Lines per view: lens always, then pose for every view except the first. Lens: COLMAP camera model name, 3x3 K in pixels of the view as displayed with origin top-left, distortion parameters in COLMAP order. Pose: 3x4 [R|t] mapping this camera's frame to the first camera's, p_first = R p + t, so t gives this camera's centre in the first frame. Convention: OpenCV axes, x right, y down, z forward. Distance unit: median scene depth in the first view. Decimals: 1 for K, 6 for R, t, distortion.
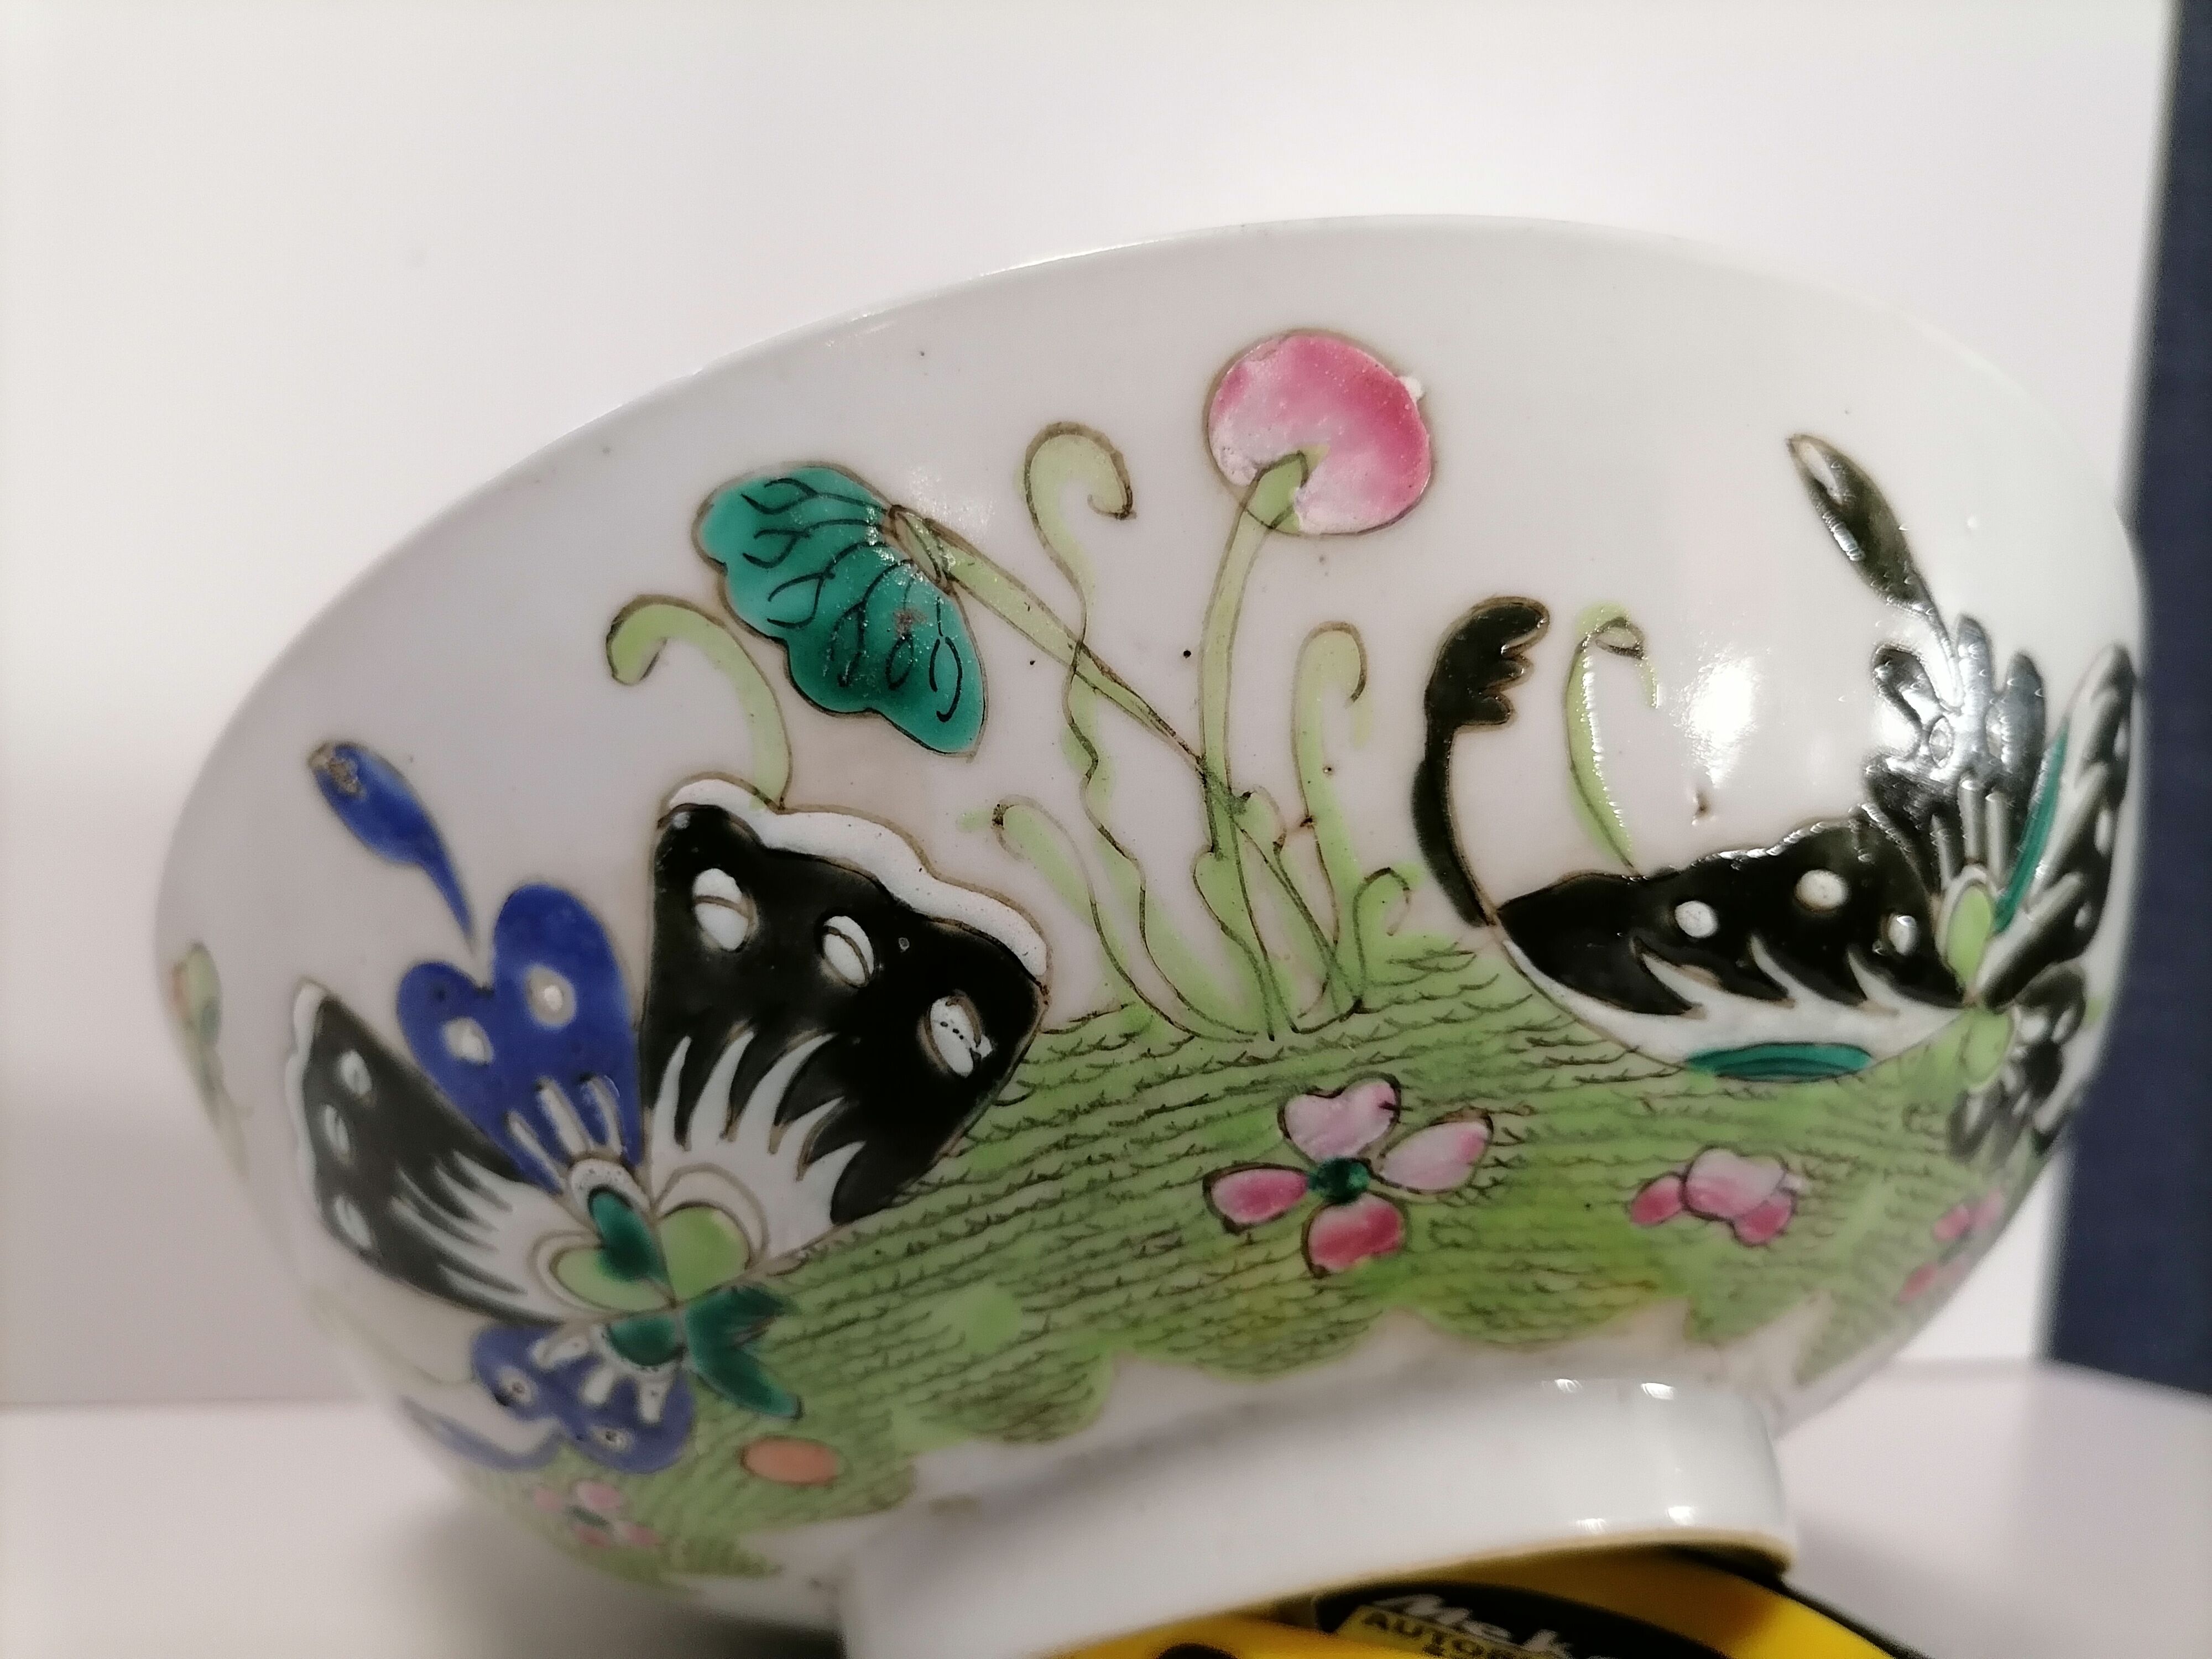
lens RADIAL K [[1737.7, 0, 1106.0], [0, 1737.7, 829.5], [0, 0, 1]] dist [-0.001709, 0.000033]
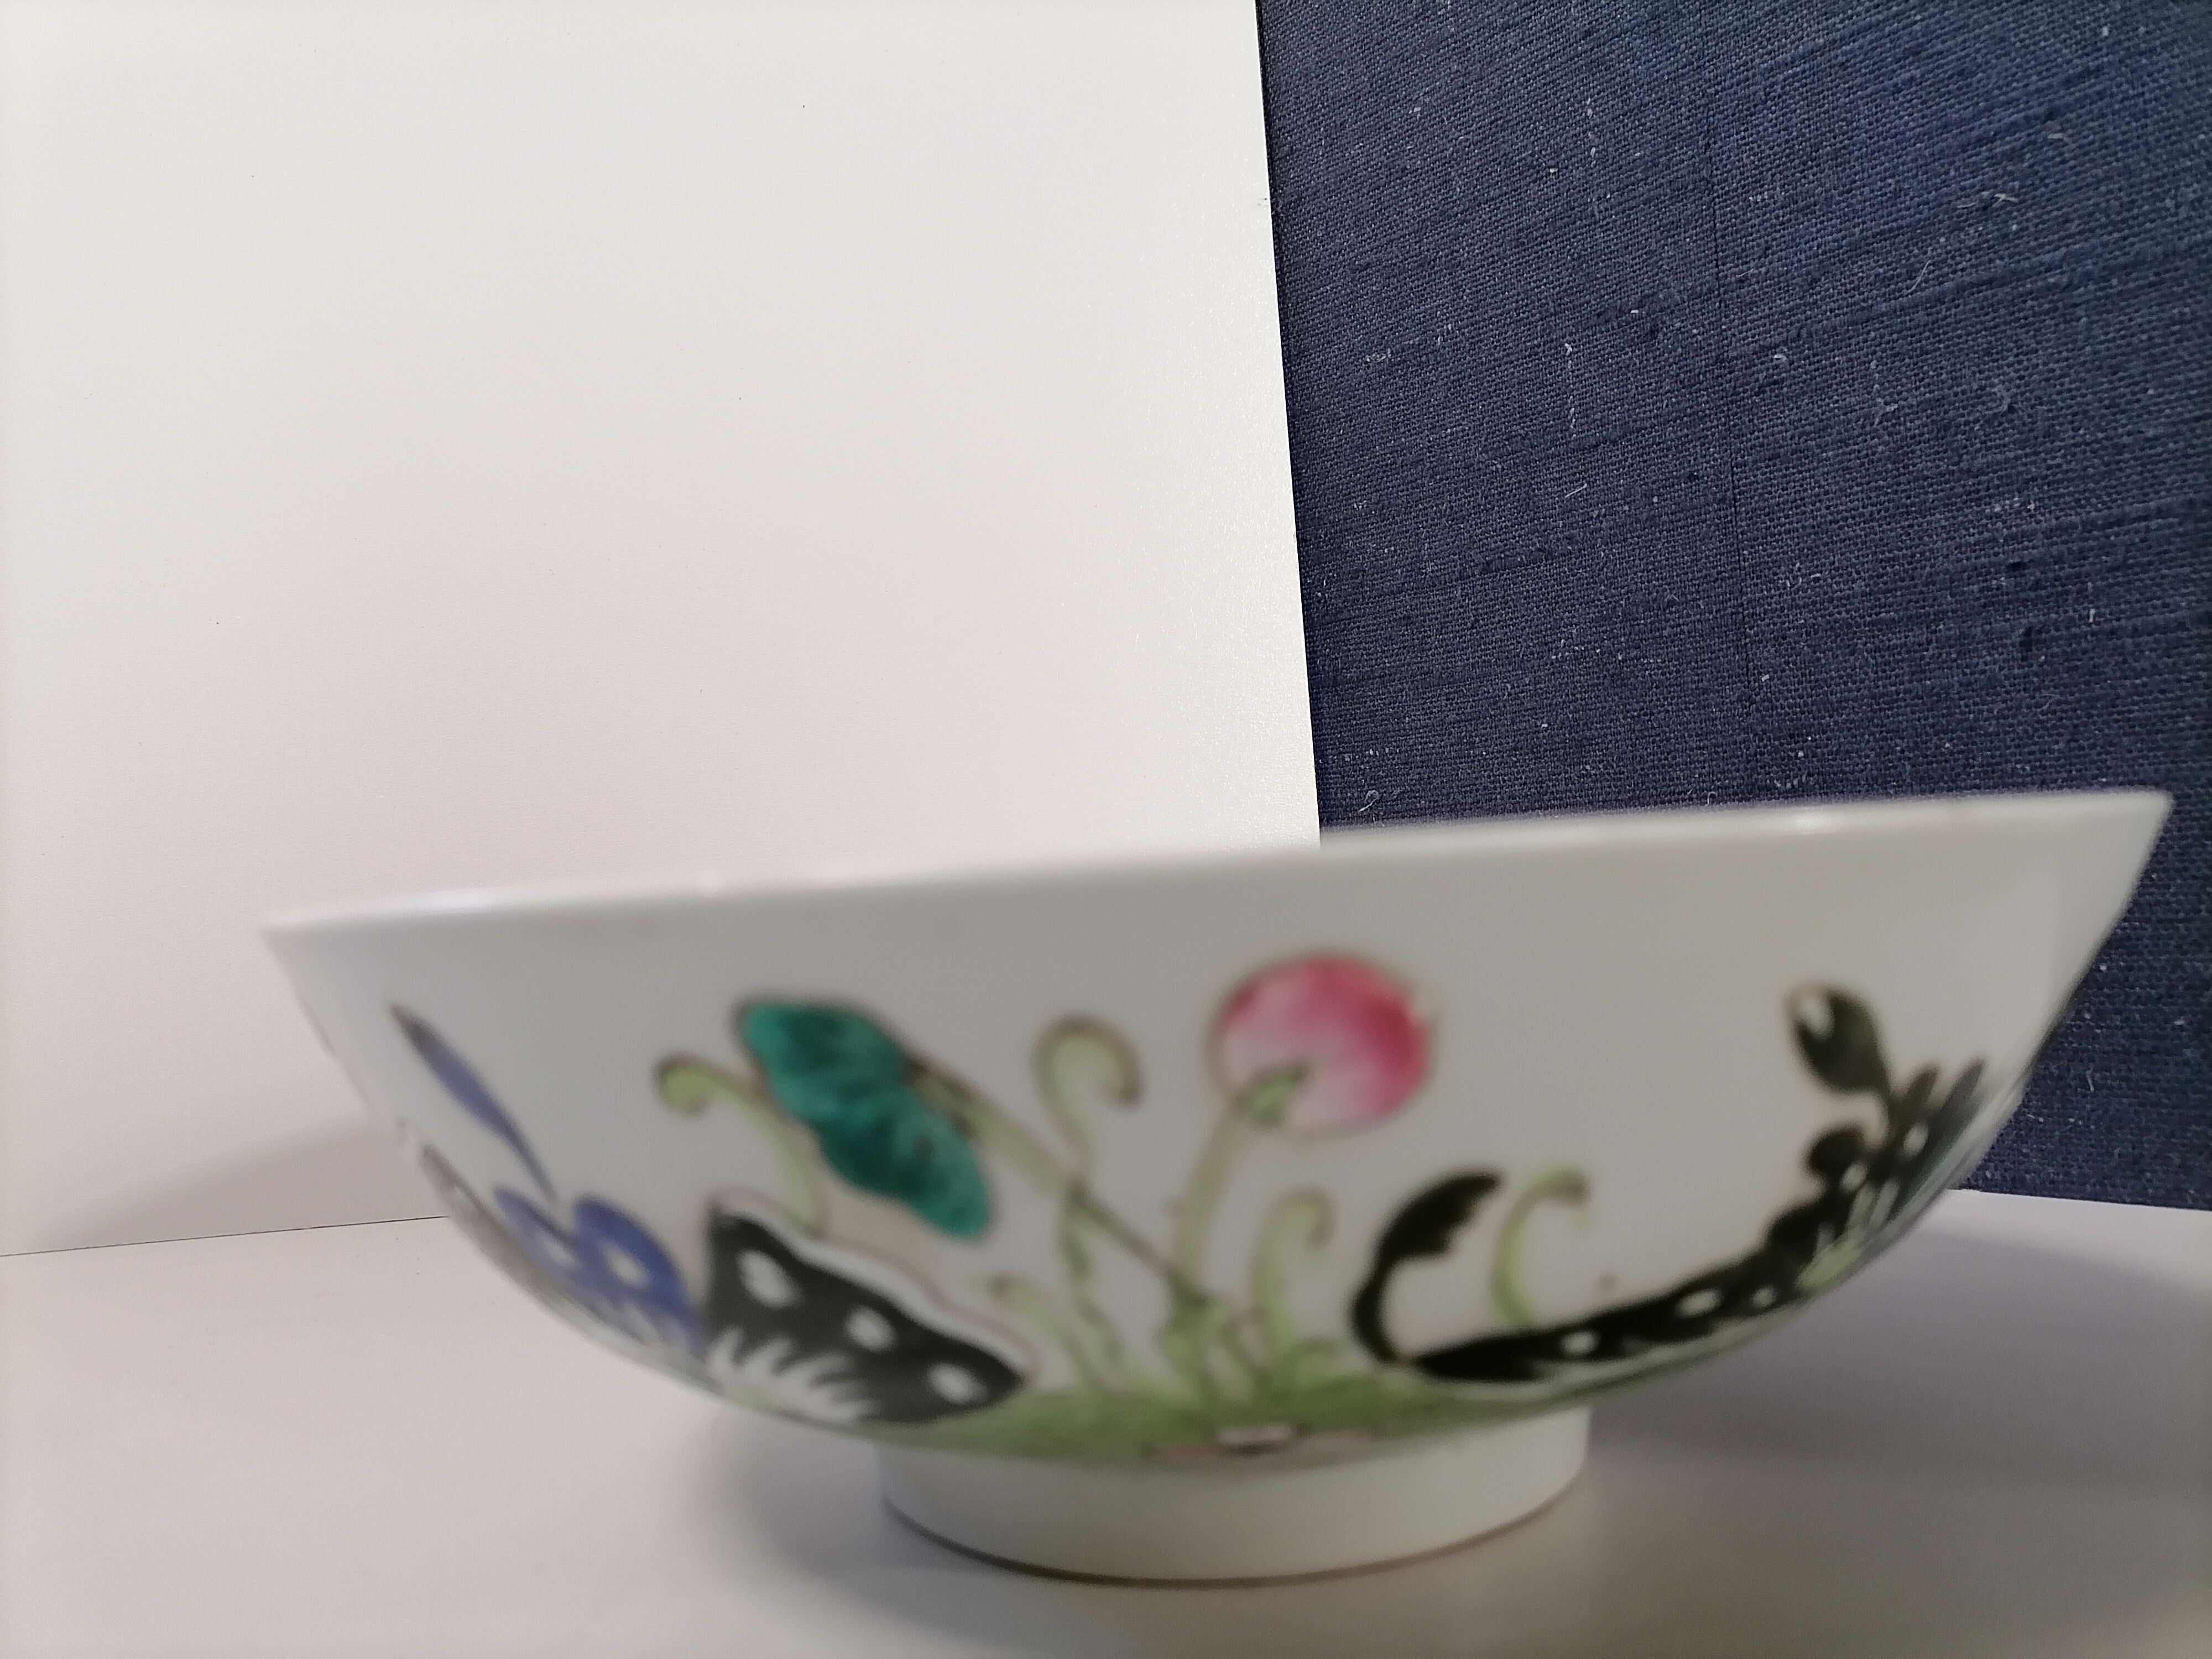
lens RADIAL K [[1737.7, 0, 1106.0], [0, 1737.7, 829.5], [0, 0, 1]] dist [-0.001709, 0.000033]
pose [[0.994643, 0.103224, 0.005521, -0.026306], [-0.089513, 0.833353, 0.545446, -0.878139], [0.051702, -0.543018, 0.838128, 0.179077]]
